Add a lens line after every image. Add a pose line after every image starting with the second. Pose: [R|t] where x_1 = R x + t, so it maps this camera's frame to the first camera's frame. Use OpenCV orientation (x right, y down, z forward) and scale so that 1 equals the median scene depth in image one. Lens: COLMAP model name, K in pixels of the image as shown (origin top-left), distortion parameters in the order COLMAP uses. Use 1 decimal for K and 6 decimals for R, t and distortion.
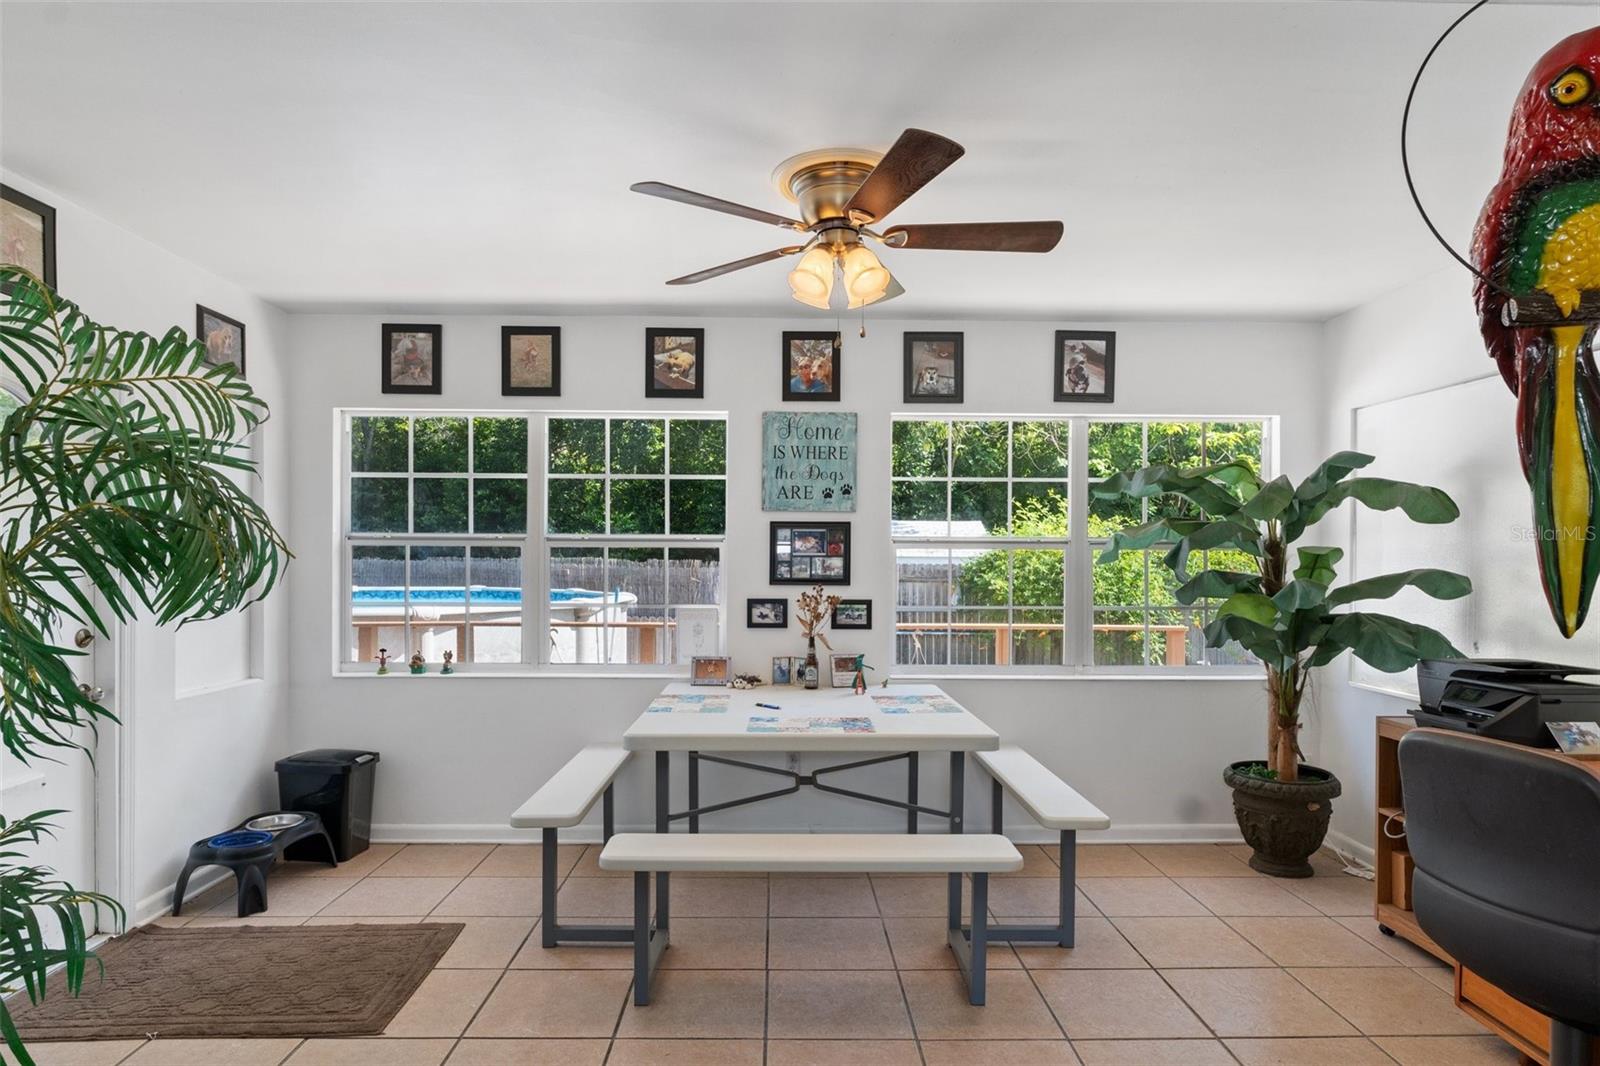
lens RADIAL K [[901.0, 0, 794.0], [0, 901.0, 566.2], [0, 0, 1]] dist [0.003636, 0.005295]
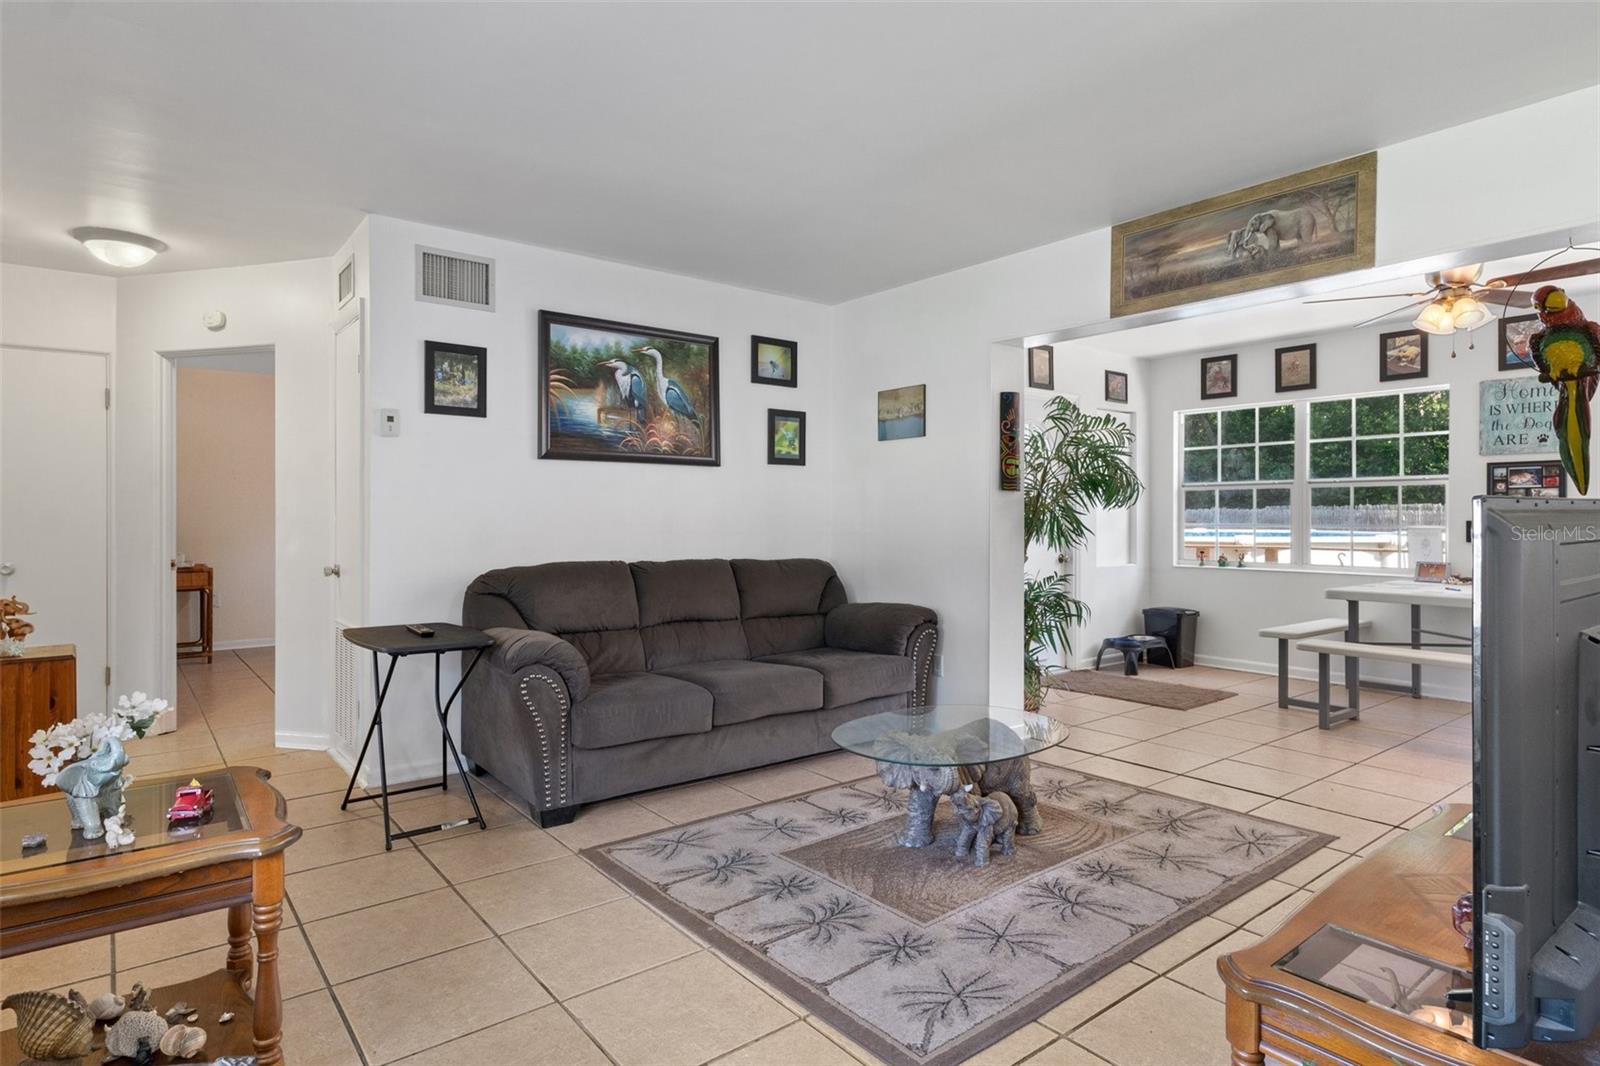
lens RADIAL K [[842.7, 0, 806.5], [0, 842.7, 521.0], [0, 0, 1]] dist [0.003656, 0.000862]
pose [[0.614936, -0.000968, -0.788577, 0.340930], [-0.000609, 0.999998, -0.001702, 0.039311], [0.788577, 0.001527, 0.614934, -0.565837]]
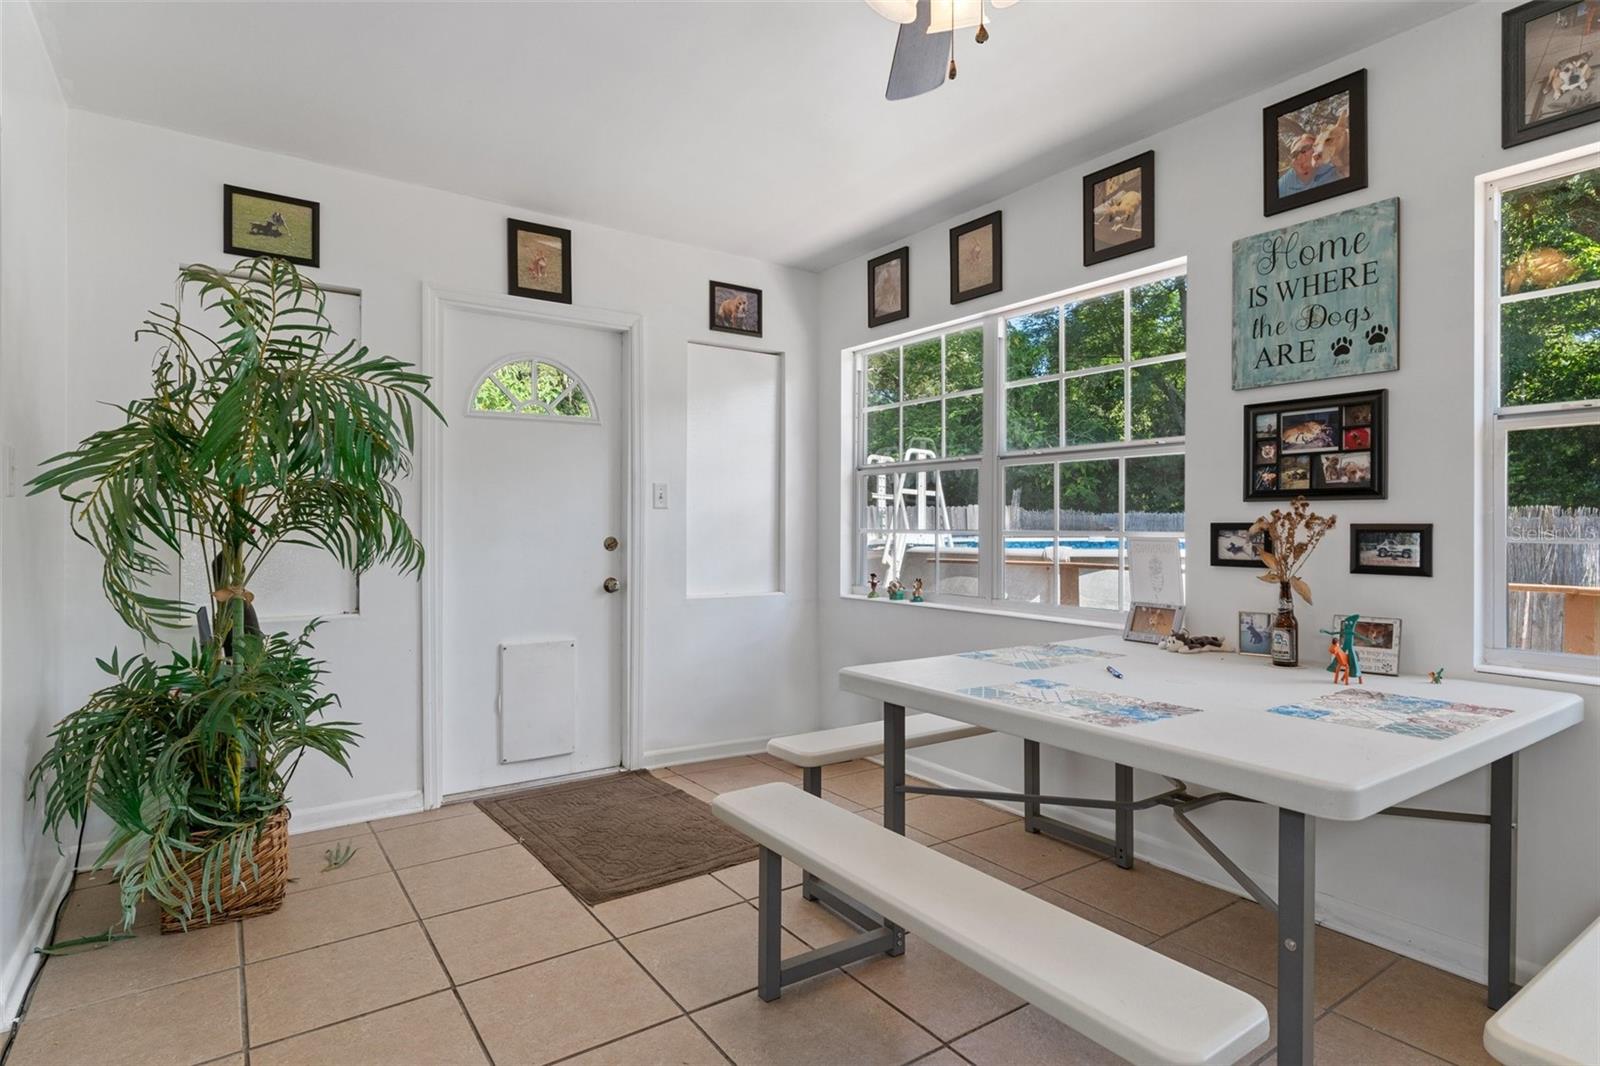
lens RADIAL K [[842.7, 0, 769.3], [0, 842.7, 521.3], [0, 0, 1]] dist [0.003656, 0.000862]
pose [[0.554653, -0.005232, -0.832065, 0.293127], [-0.005450, 0.999936, -0.009921, 0.043055], [0.832064, 0.010037, 0.554589, 0.370611]]
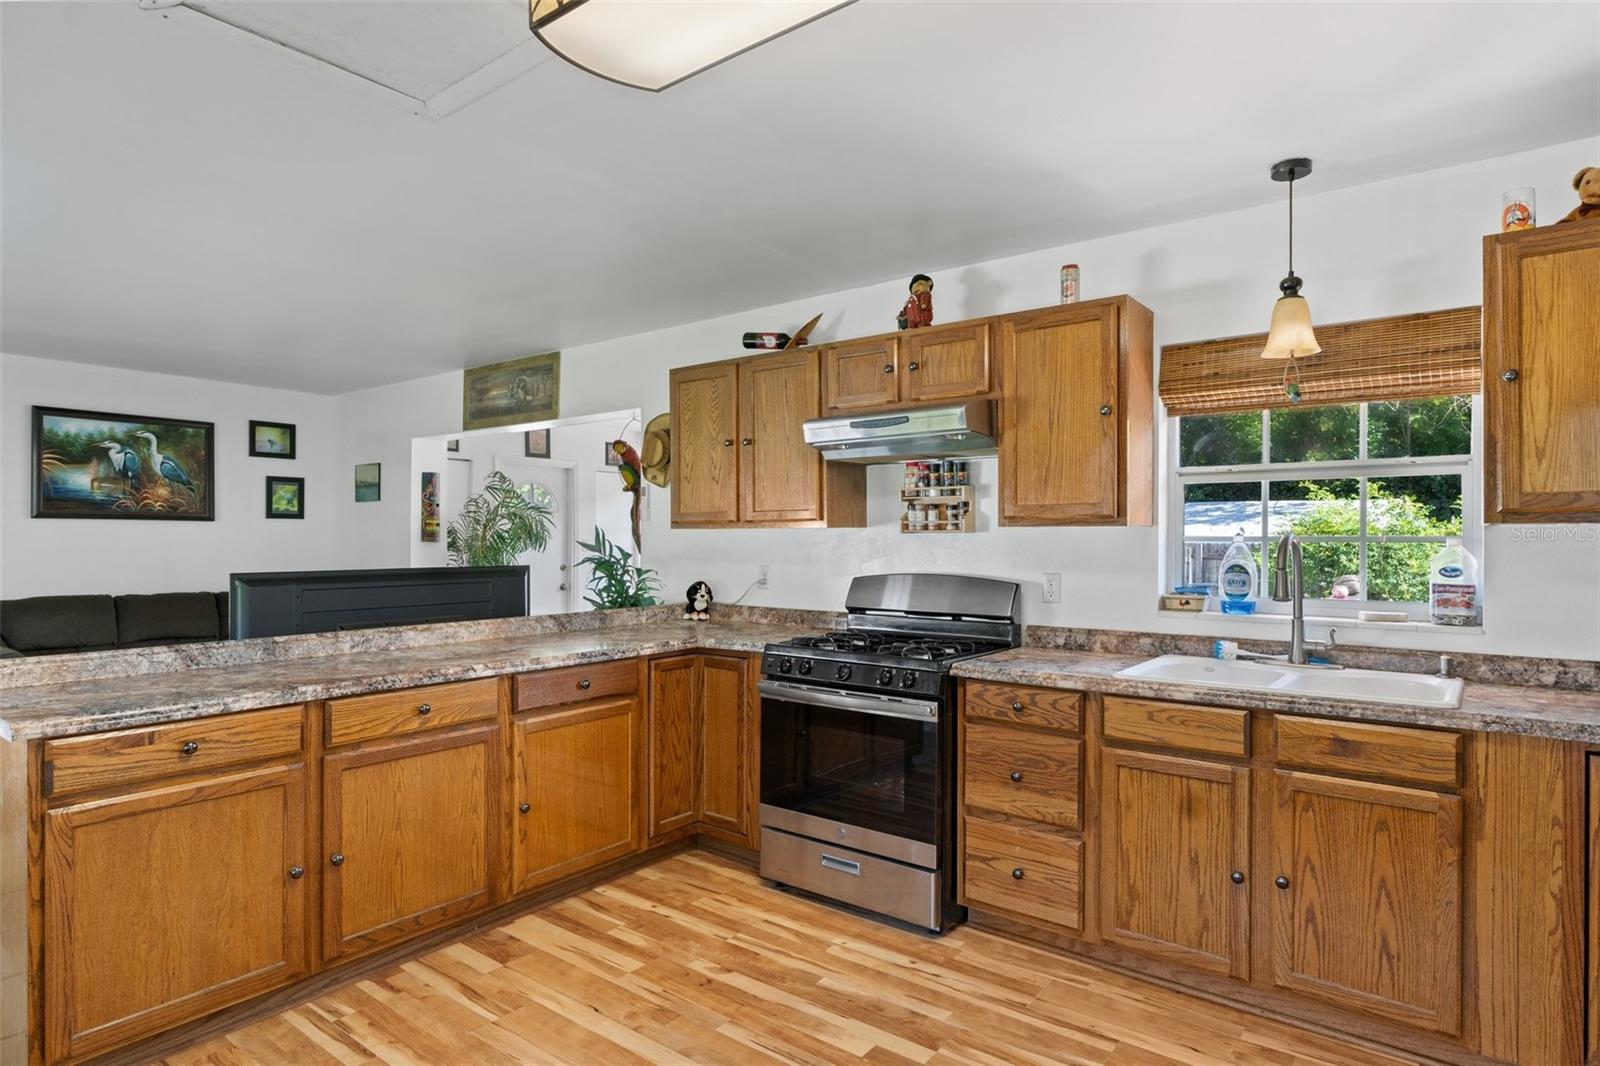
lens RADIAL K [[901.0, 0, 807.0], [0, 901.0, 538.7], [0, 0, 1]] dist [0.003636, 0.005295]
pose [[0.770057, -0.003831, -0.637964, 1.127843], [-0.002537, 0.999956, -0.009067, 0.008866], [0.637971, 0.008600, 0.770013, -0.522268]]
